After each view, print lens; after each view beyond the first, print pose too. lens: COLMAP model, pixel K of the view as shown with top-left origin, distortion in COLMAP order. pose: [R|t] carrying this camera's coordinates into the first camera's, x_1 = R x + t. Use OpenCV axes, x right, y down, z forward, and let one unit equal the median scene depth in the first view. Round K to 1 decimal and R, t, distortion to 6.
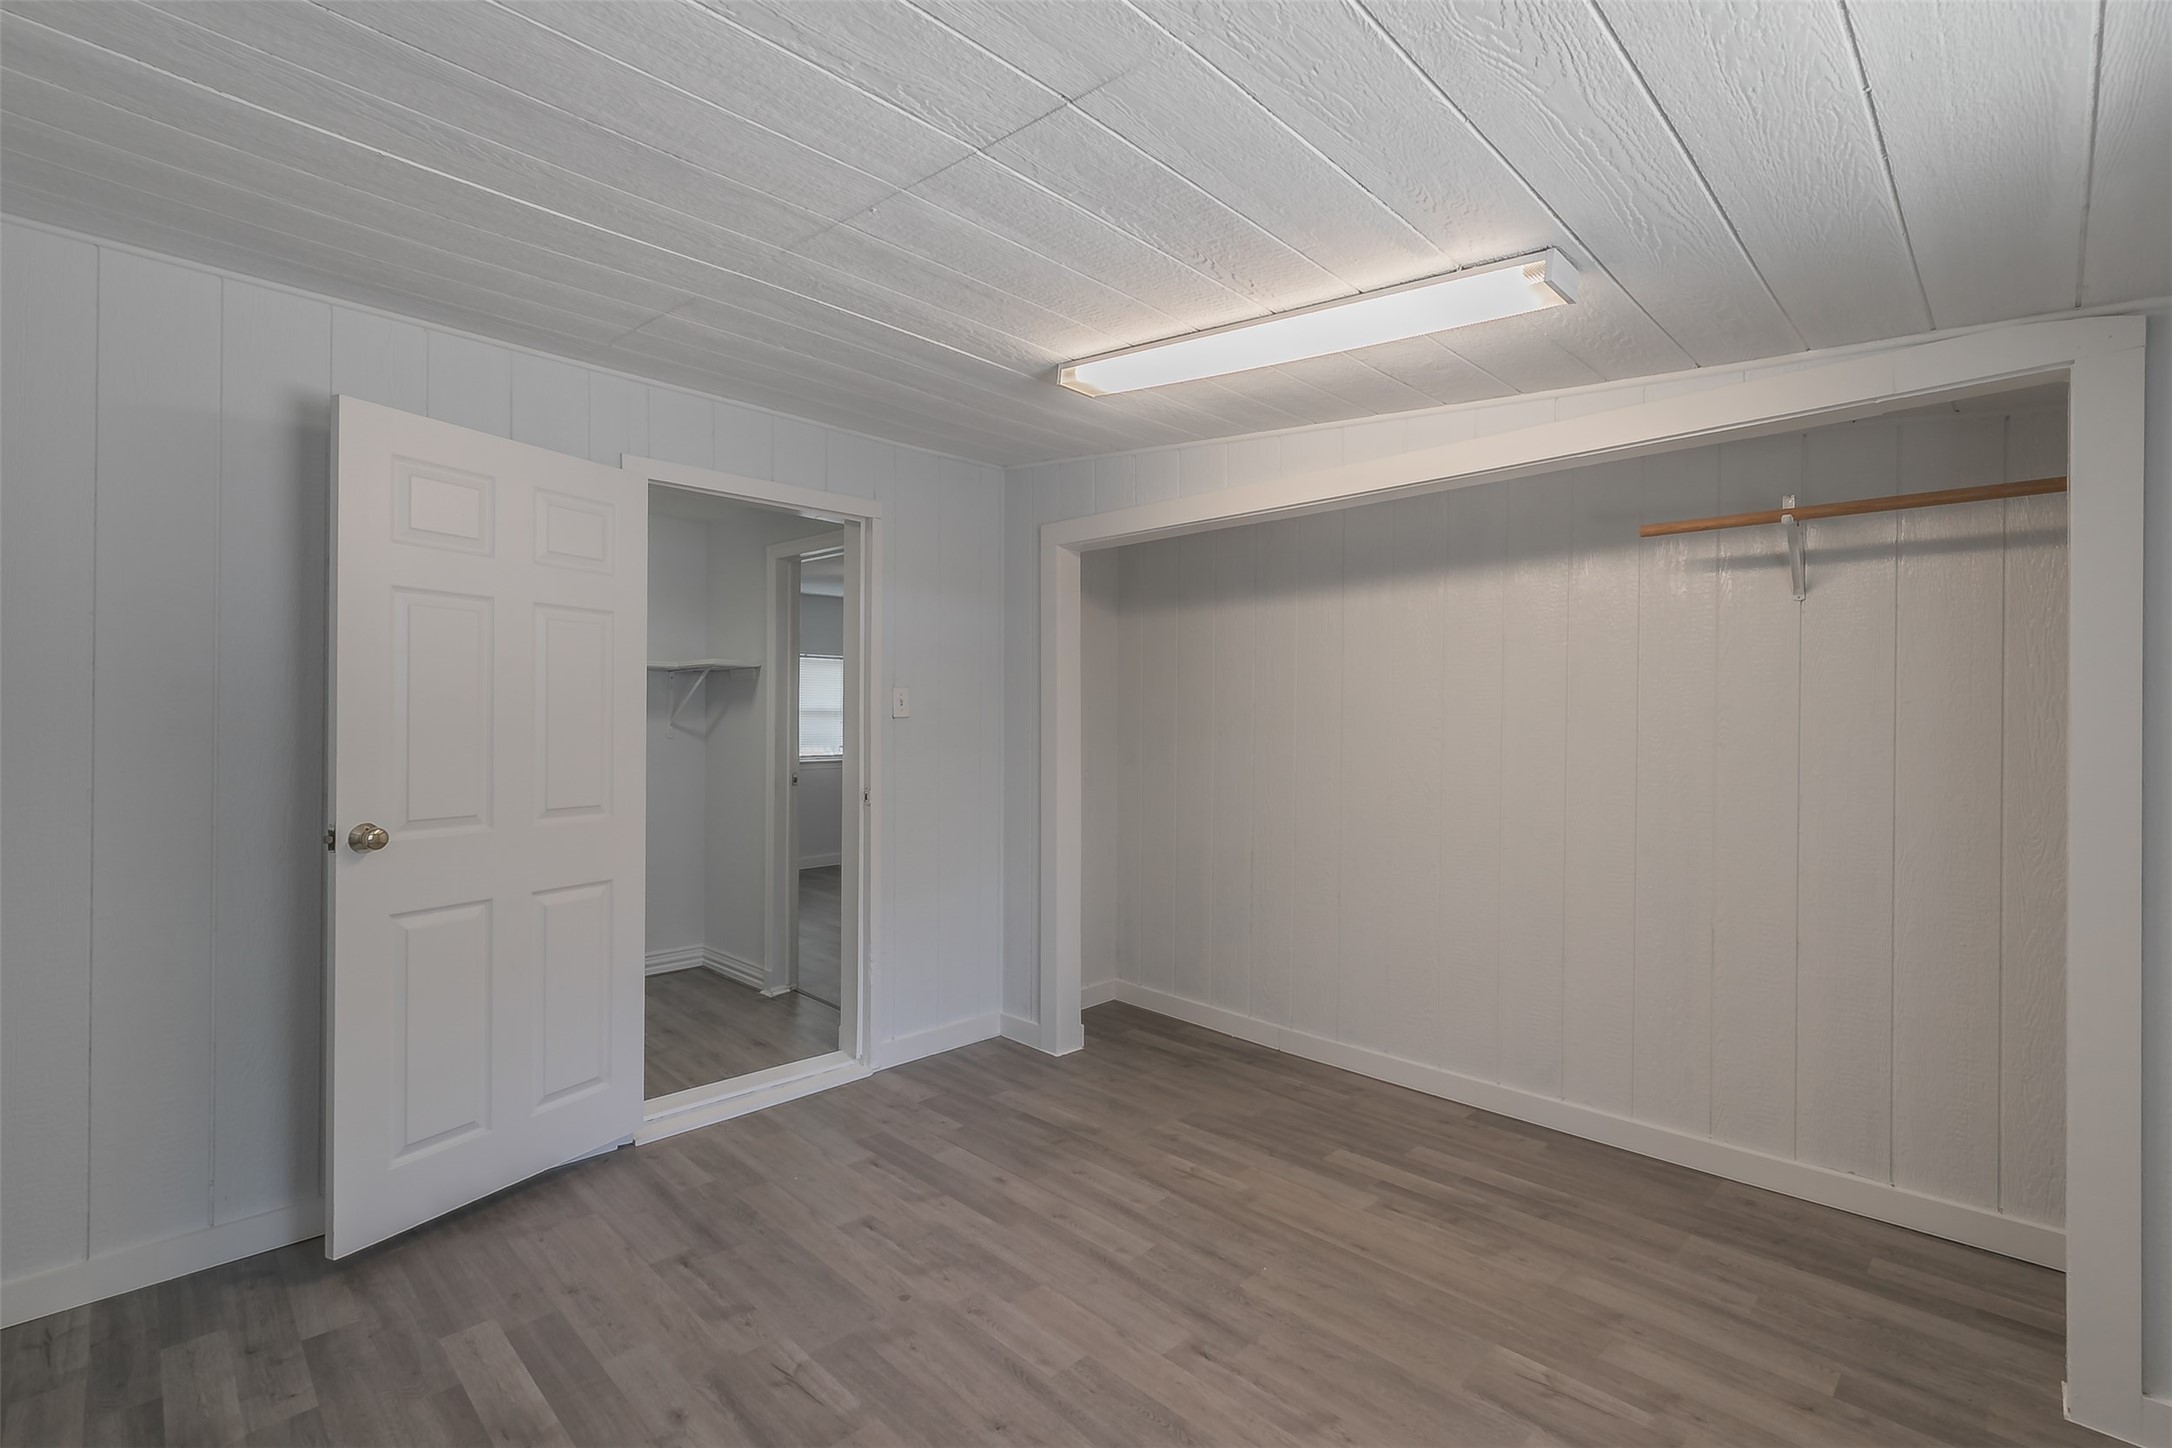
lens RADIAL K [[976.2, 0, 1079.1], [0, 976.2, 725.3], [0, 0, 1]] dist [-0.000370, -0.000302]
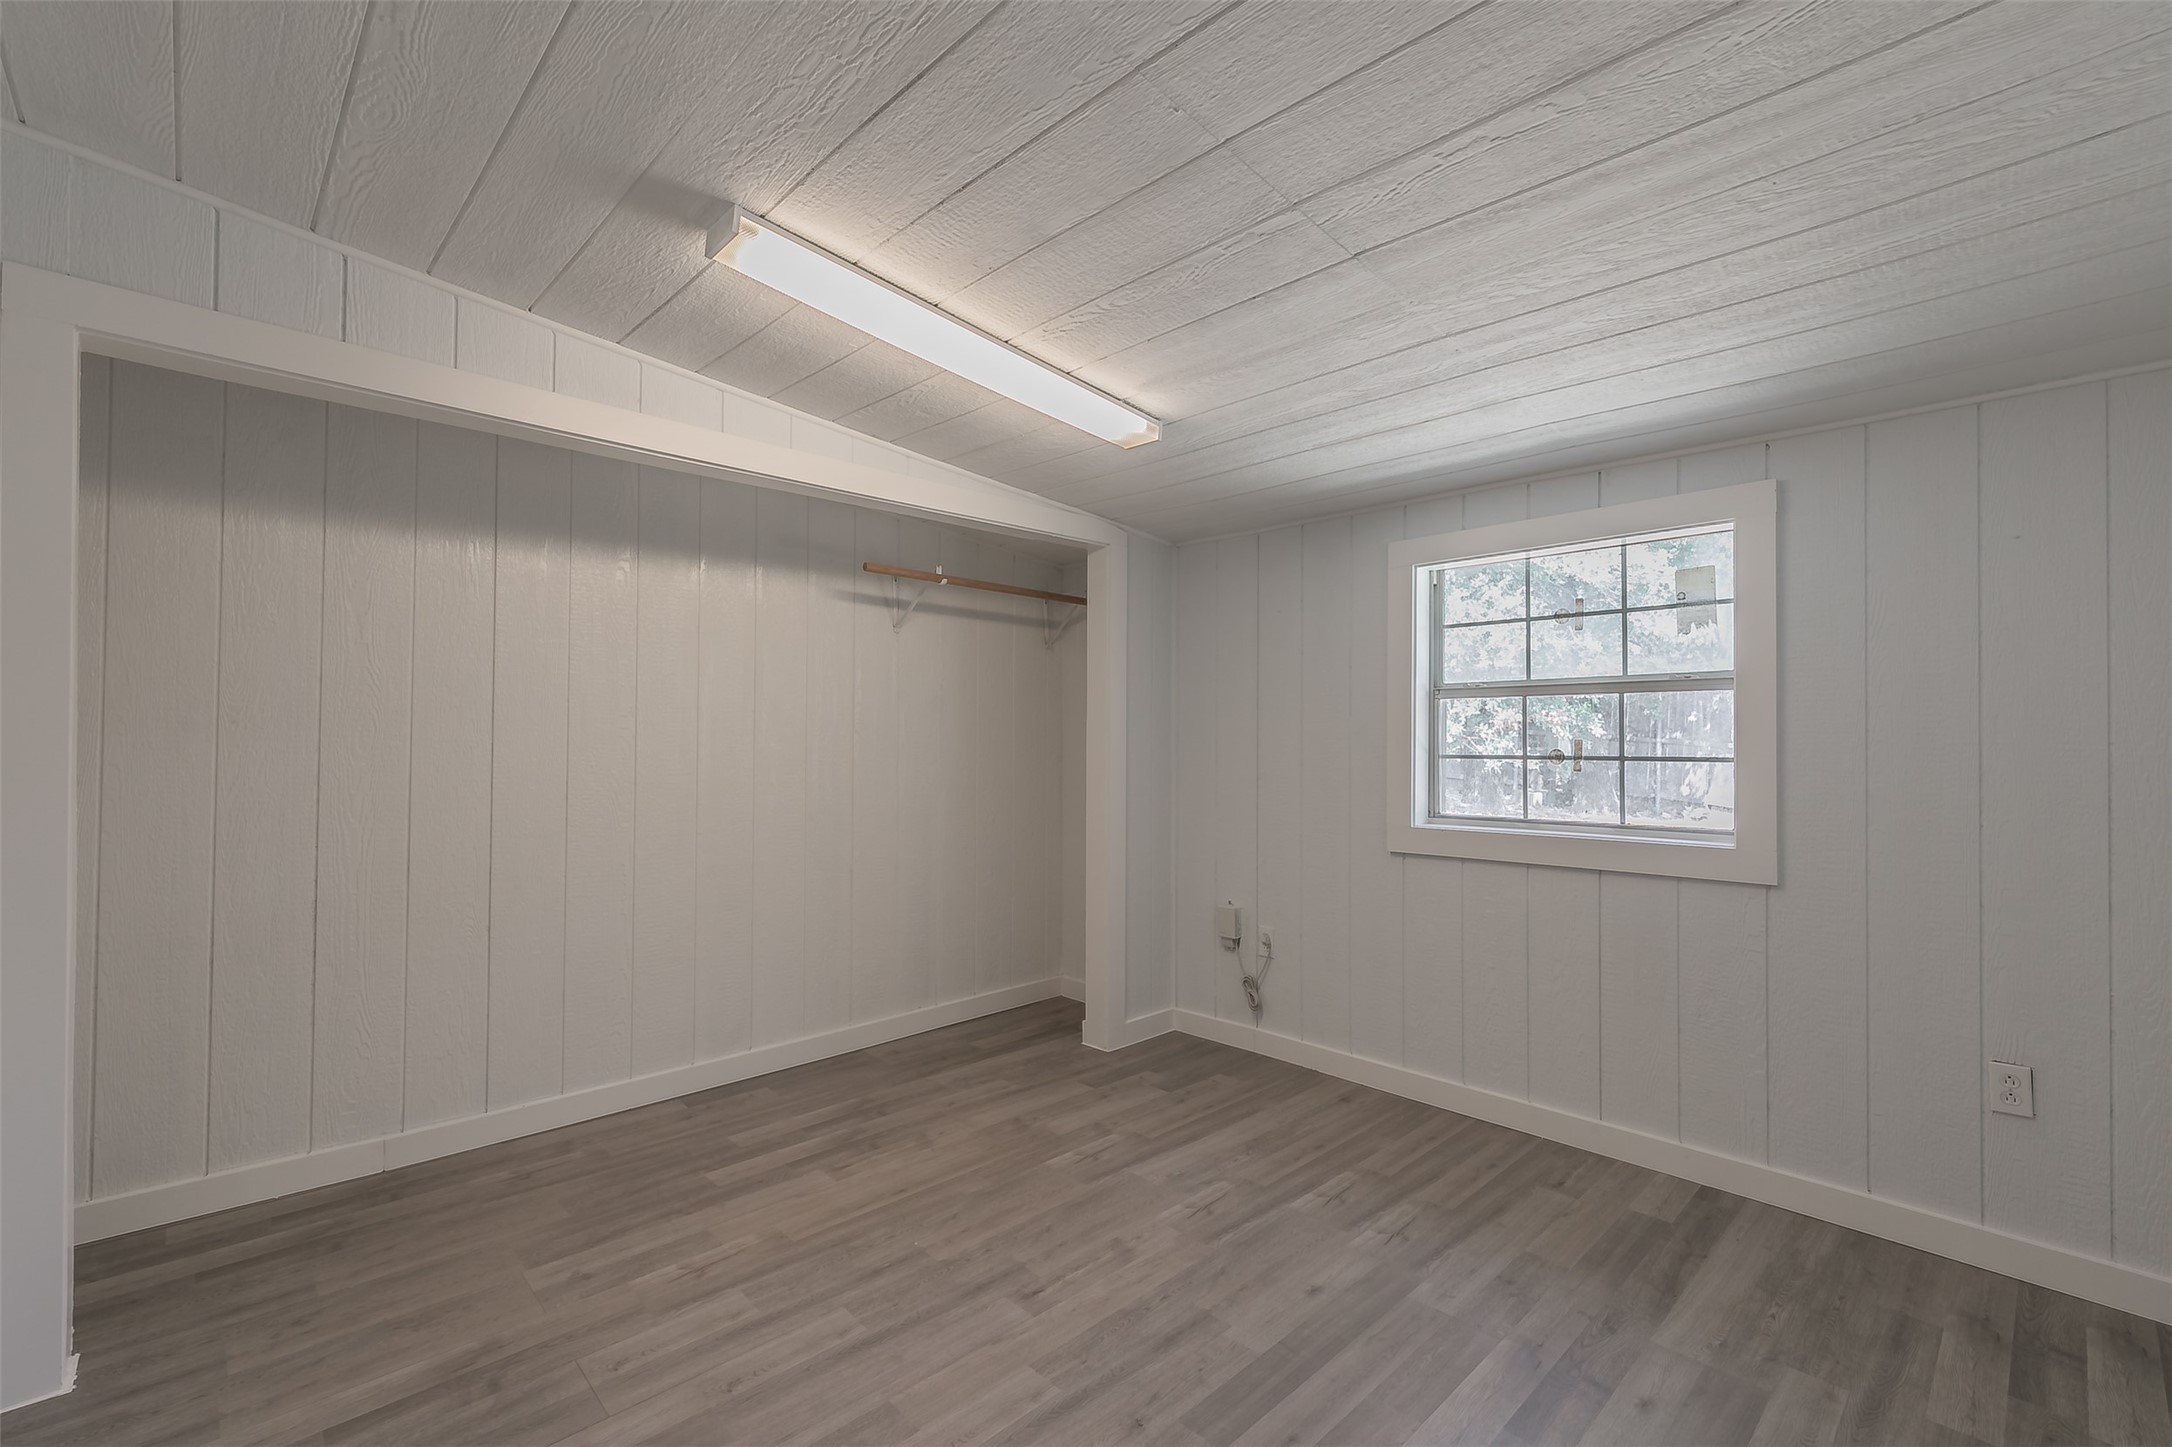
lens RADIAL K [[976.2, 0, 1079.1], [0, 976.2, 724.8], [0, 0, 1]] dist [-0.000370, -0.000302]
pose [[-0.006941, 0.001654, 0.999975, -0.735742], [-0.008530, 0.999962, -0.001713, 0.010902], [-0.999940, -0.008542, -0.006927, 0.739709]]
